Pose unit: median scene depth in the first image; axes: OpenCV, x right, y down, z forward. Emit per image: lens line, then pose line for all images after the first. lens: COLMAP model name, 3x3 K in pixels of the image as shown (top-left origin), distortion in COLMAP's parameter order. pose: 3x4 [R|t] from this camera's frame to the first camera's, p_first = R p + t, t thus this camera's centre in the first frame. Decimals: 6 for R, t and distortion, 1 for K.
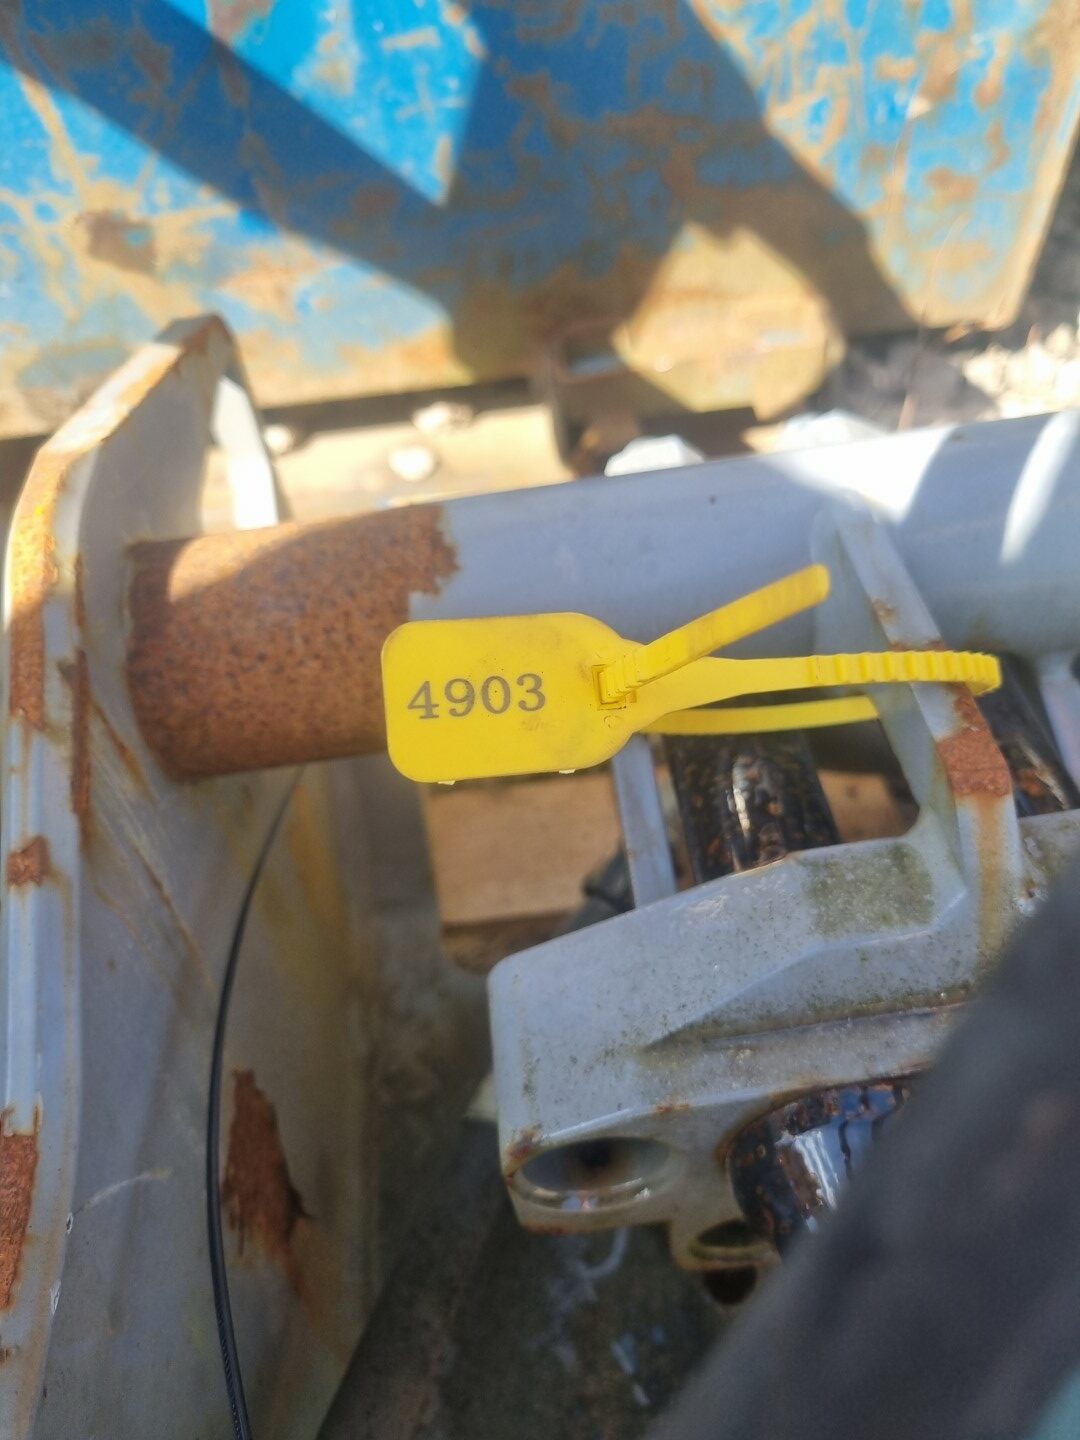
lens RADIAL K [[1128.8, 0, 565.2], [0, 1128.8, 718.7], [0, 0, 1]] dist [-0.006777, -0.009672]
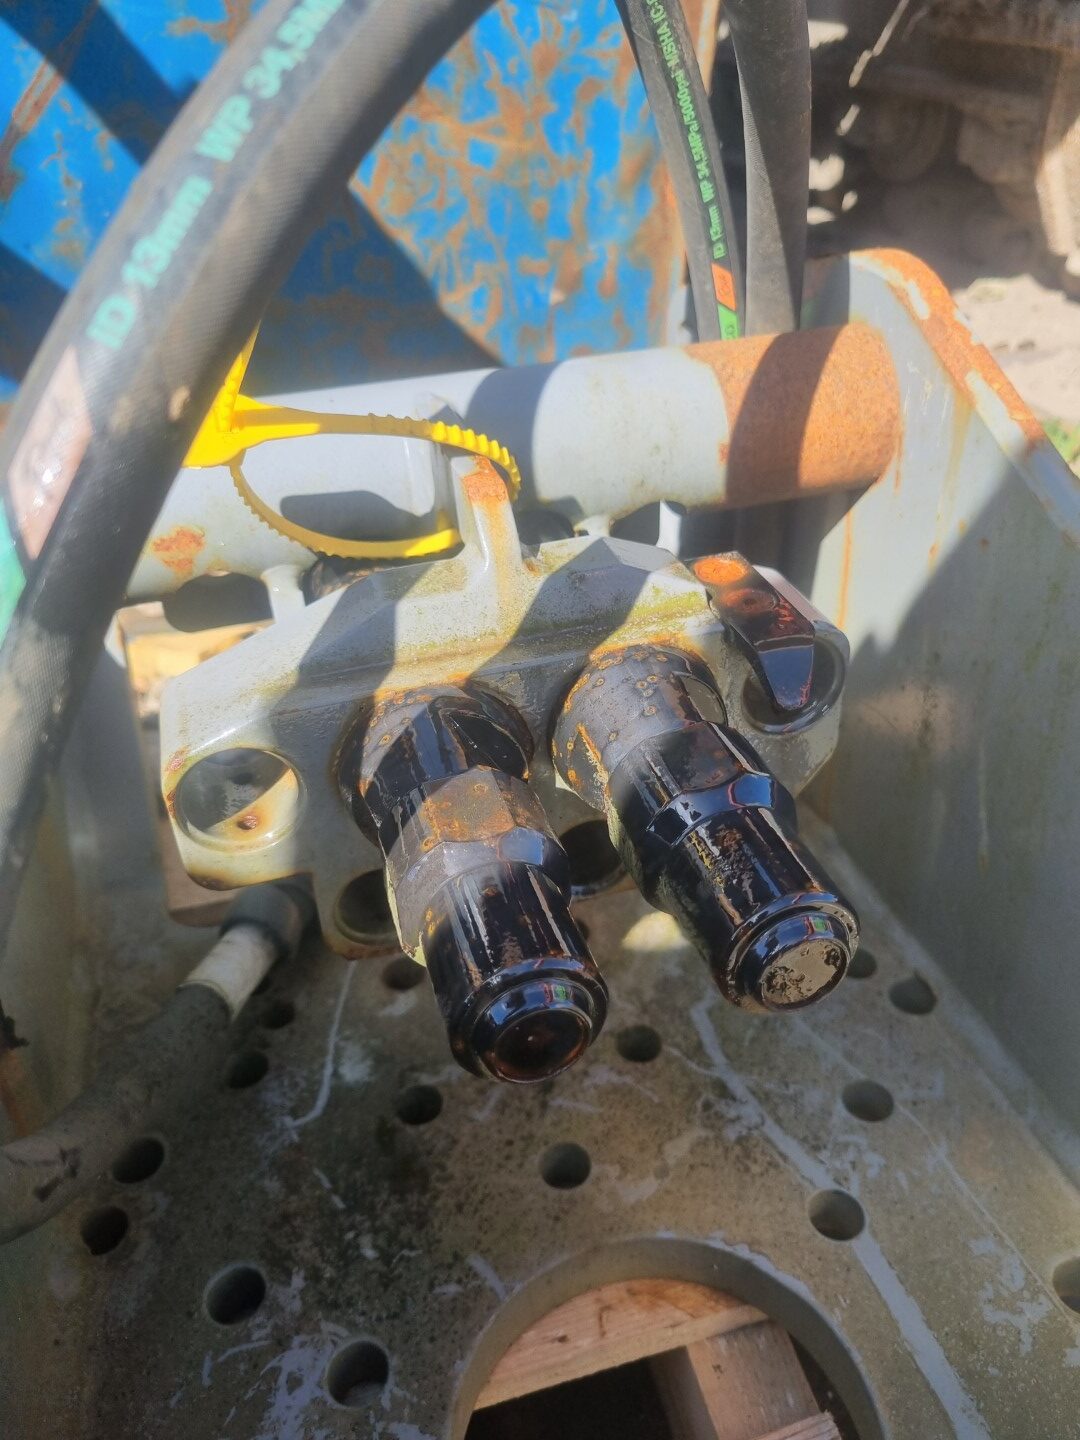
lens RADIAL K [[1103.2, 0, 558.2], [0, 1103.2, 703.4], [0, 0, 1]] dist [0.002627, 0.002454]
pose [[0.979628, -0.049753, 0.194559, 0.085765], [0.093303, 0.970671, -0.221569, 0.356750], [-0.177829, 0.235208, 0.955539, -0.193364]]
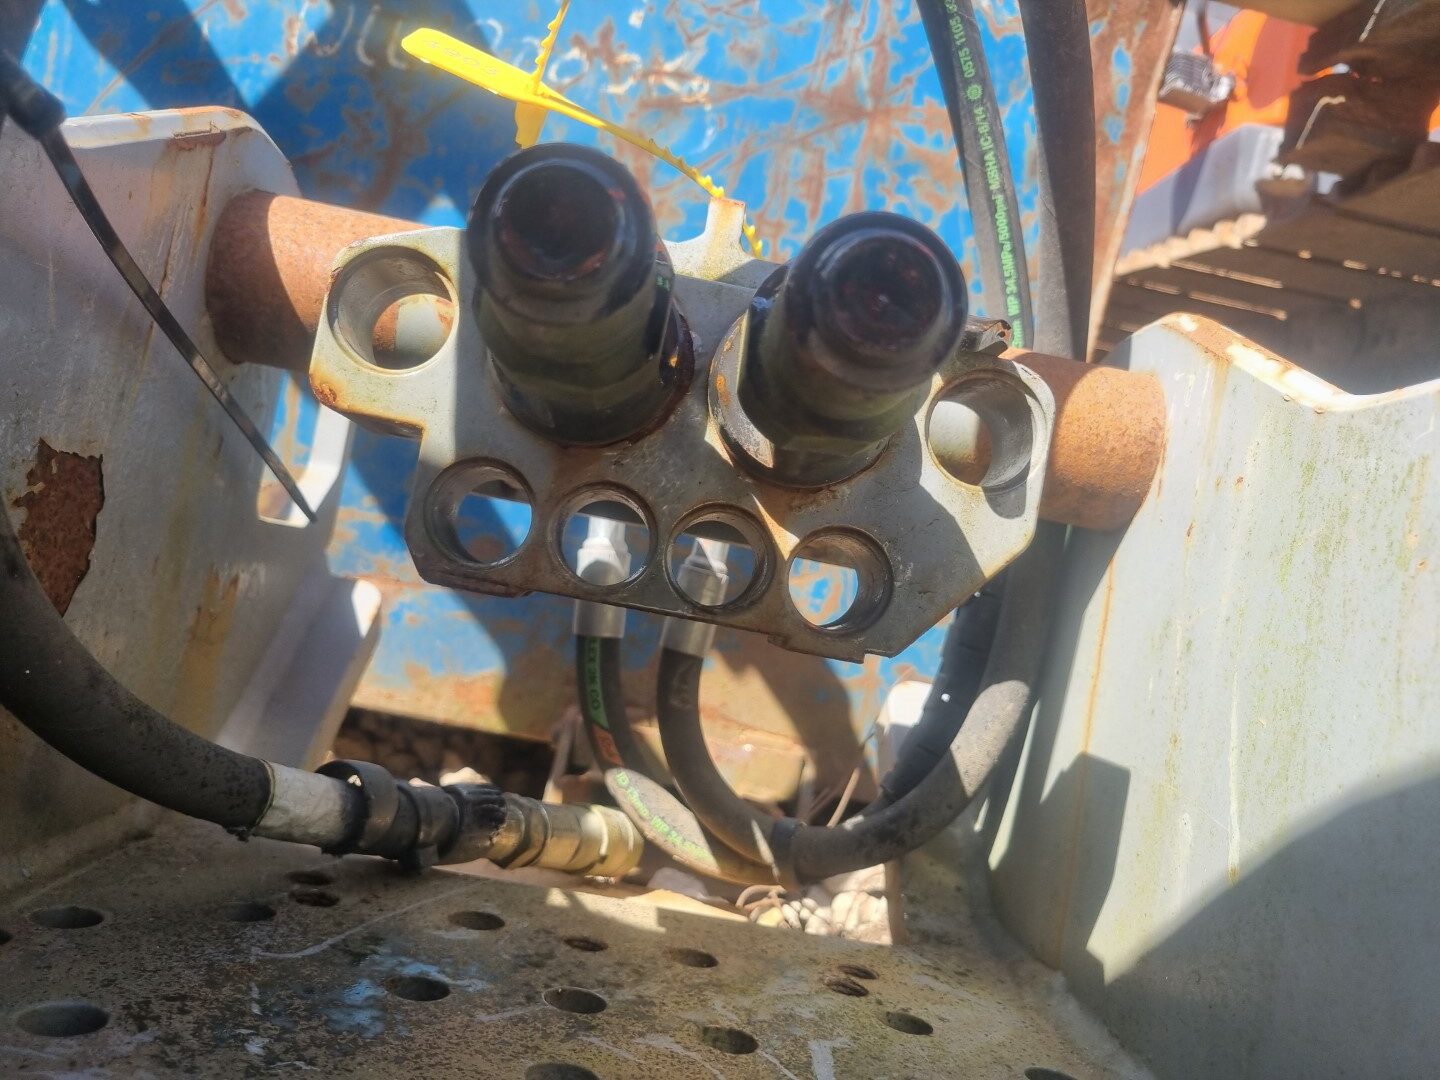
lens RADIAL K [[1103.2, 0, 720.0], [0, 1103.2, 540.0], [0, 0, 1]] dist [0.002627, 0.002454]
pose [[0.958355, 0.280724, -0.052441, 0.311810], [-0.226043, 0.633439, -0.740040, 0.839342], [-0.174529, 0.721075, 0.670515, 0.151894]]
